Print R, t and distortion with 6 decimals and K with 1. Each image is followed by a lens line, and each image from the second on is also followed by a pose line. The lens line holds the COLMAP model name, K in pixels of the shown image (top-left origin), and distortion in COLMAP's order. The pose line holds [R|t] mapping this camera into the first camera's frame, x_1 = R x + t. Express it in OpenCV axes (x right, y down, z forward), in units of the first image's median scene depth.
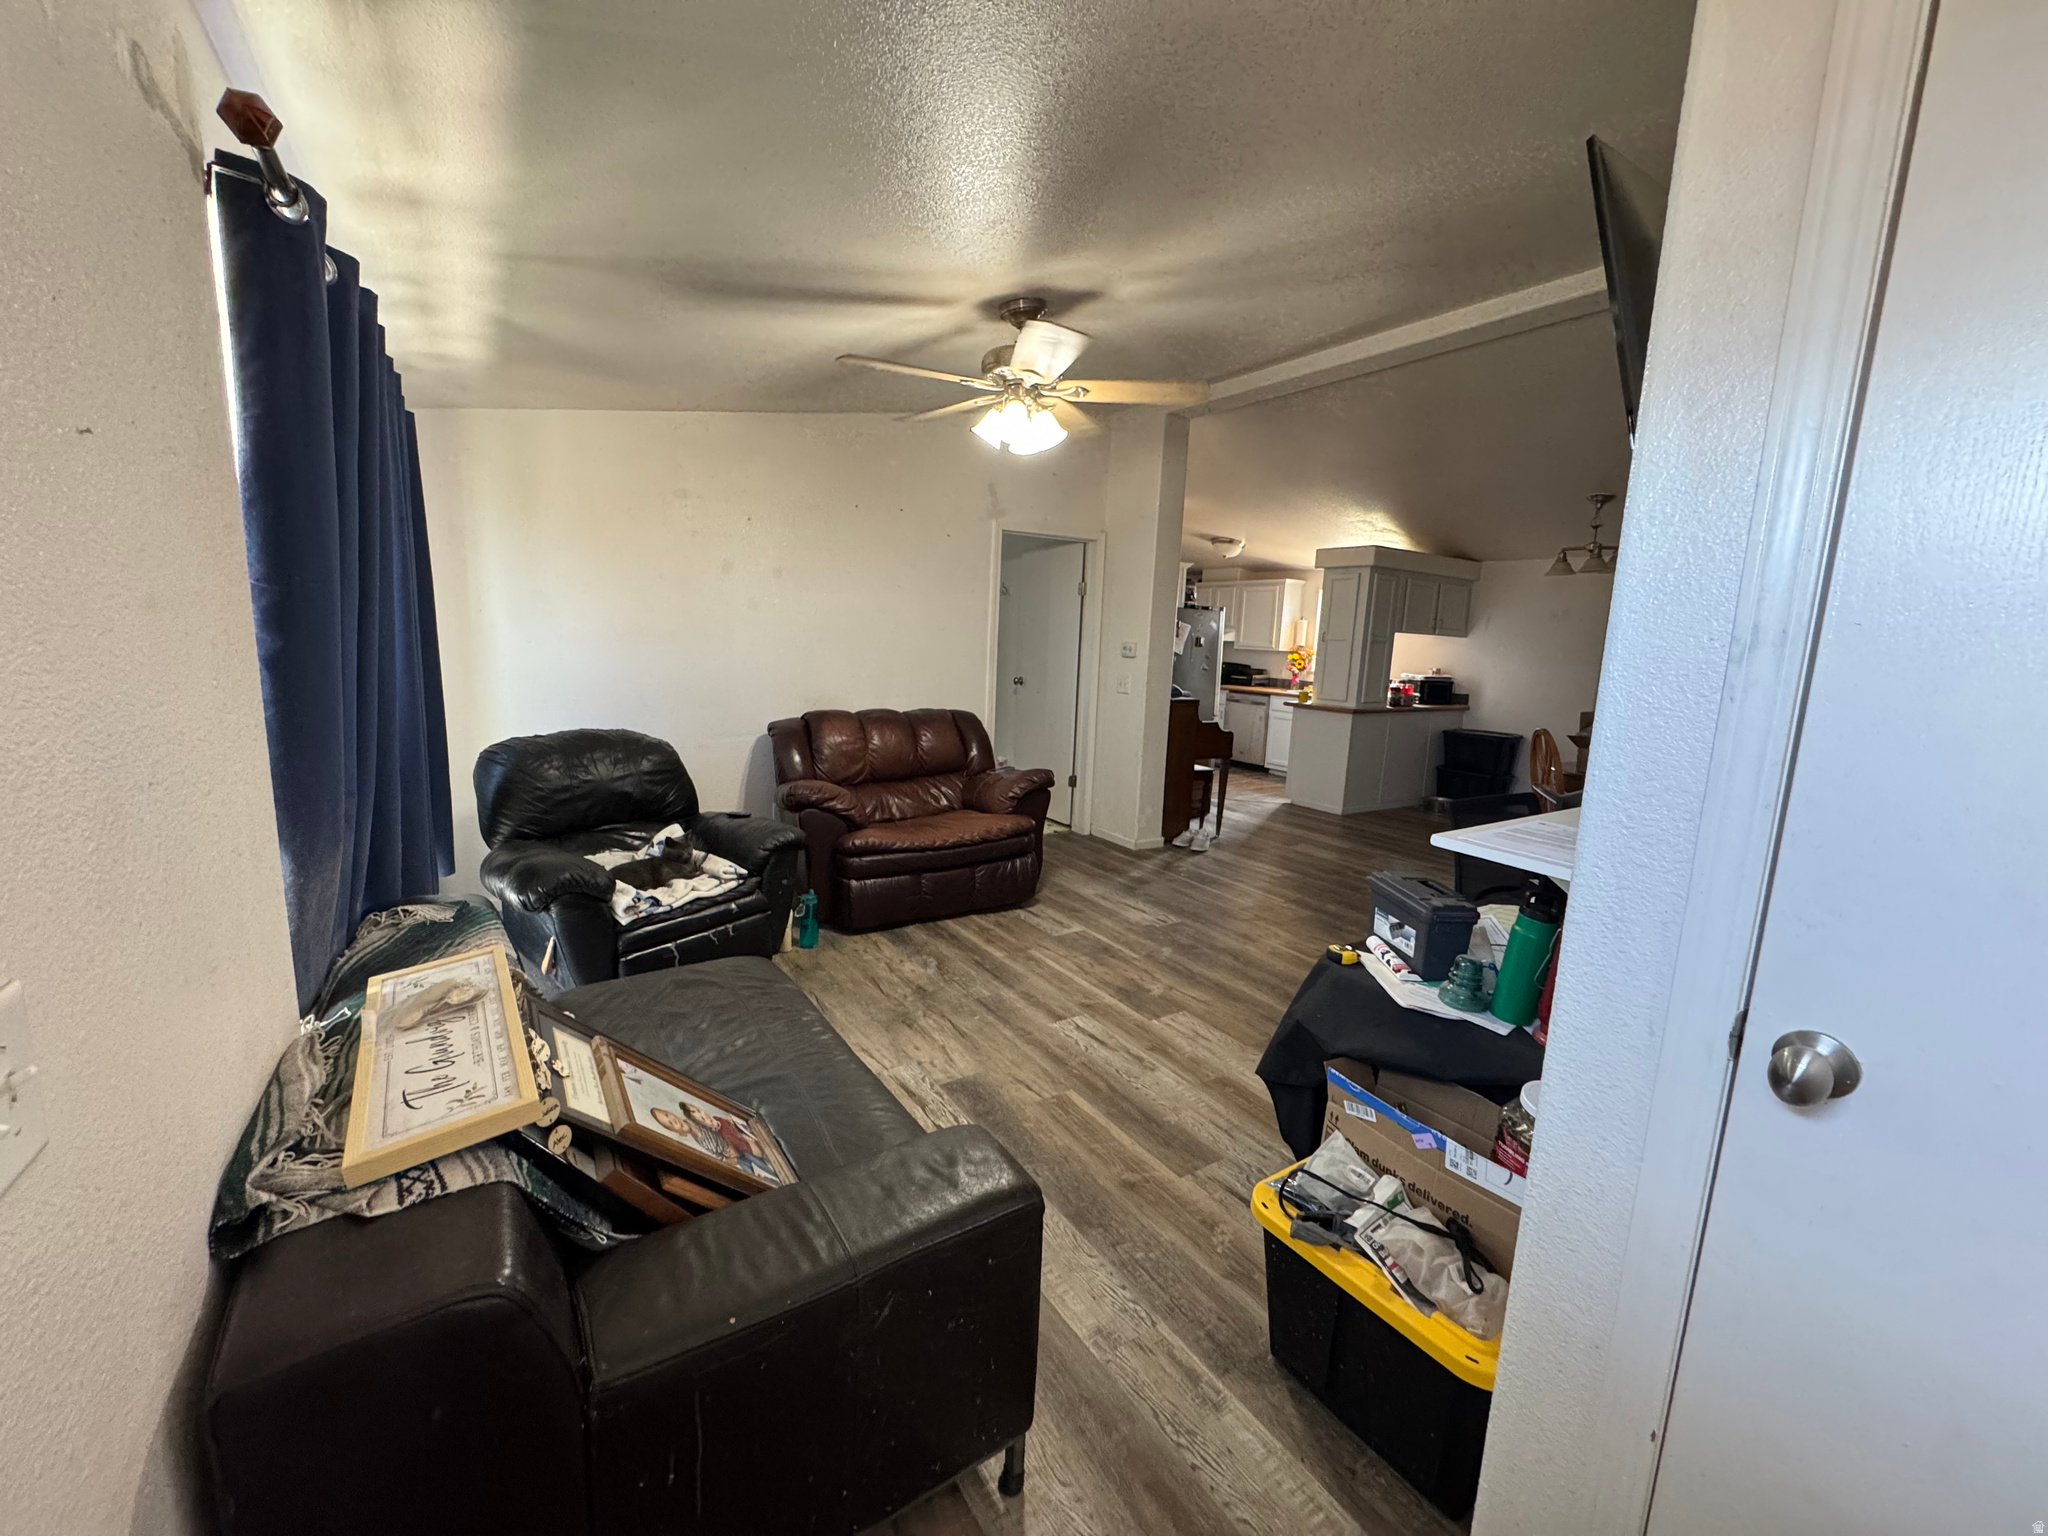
lens RADIAL K [[837.1, 0, 1024.0], [0, 837.1, 768.0], [0, 0, 1]] dist [0.001214, 0.000144]
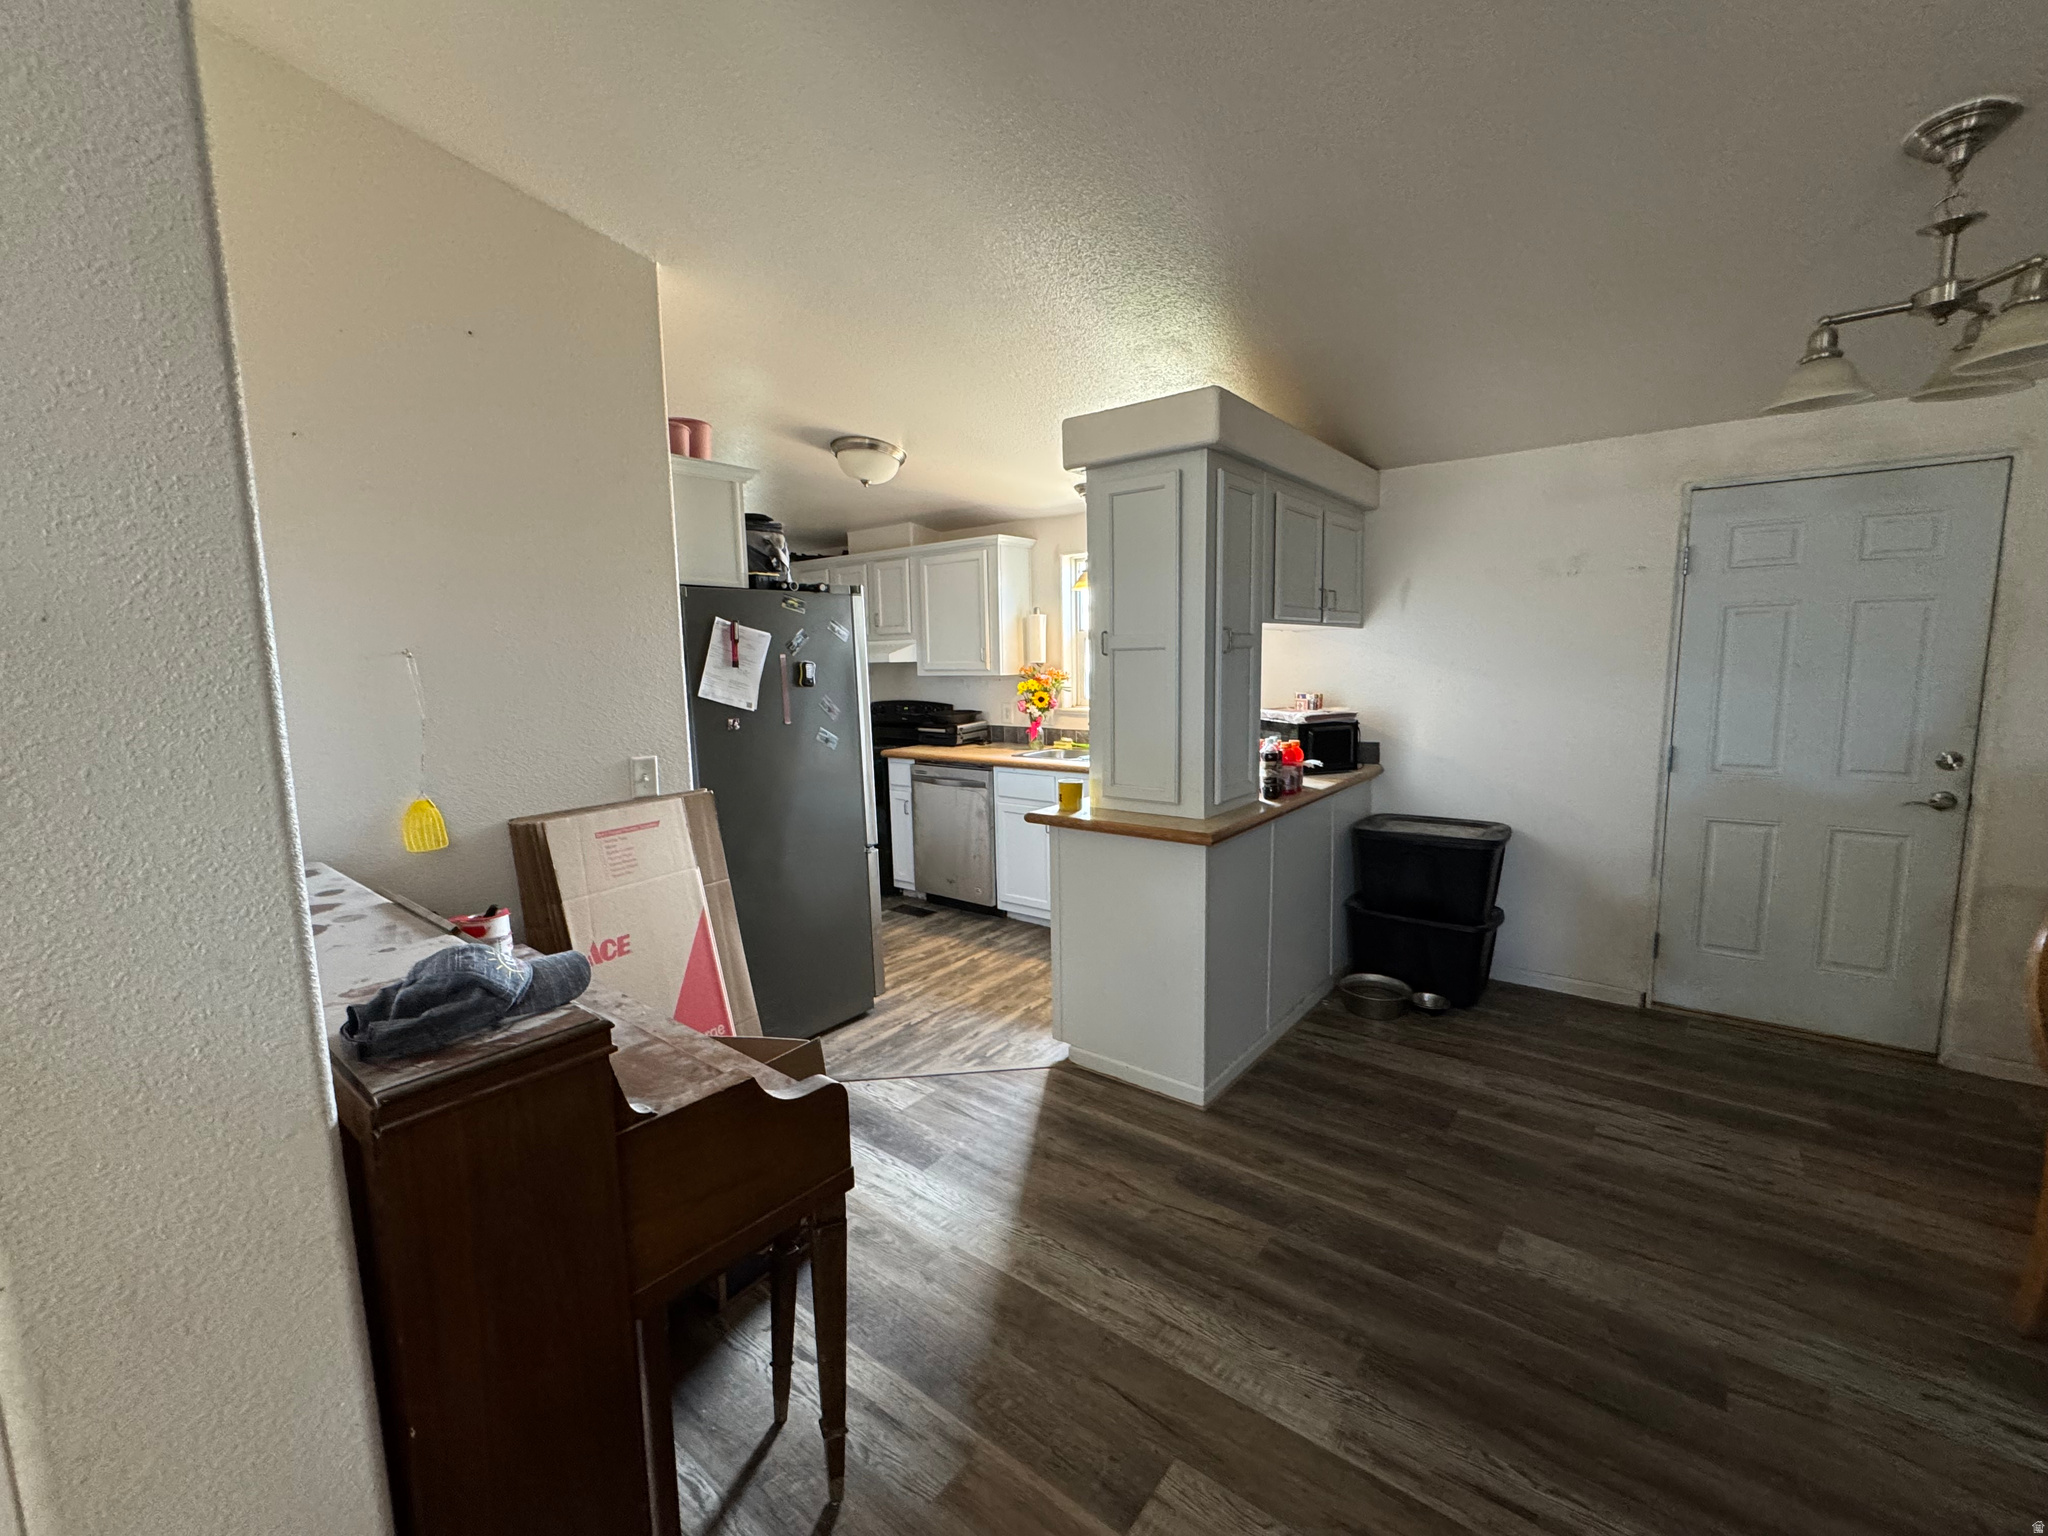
lens RADIAL K [[837.1, 0, 1024.0], [0, 837.1, 768.0], [0, 0, 1]] dist [0.001214, 0.000144]
pose [[0.947188, -0.103647, 0.303468, 0.184324], [0.109584, 0.993974, -0.002550, -0.094585], [-0.301375, 0.035670, 0.952838, 0.596919]]
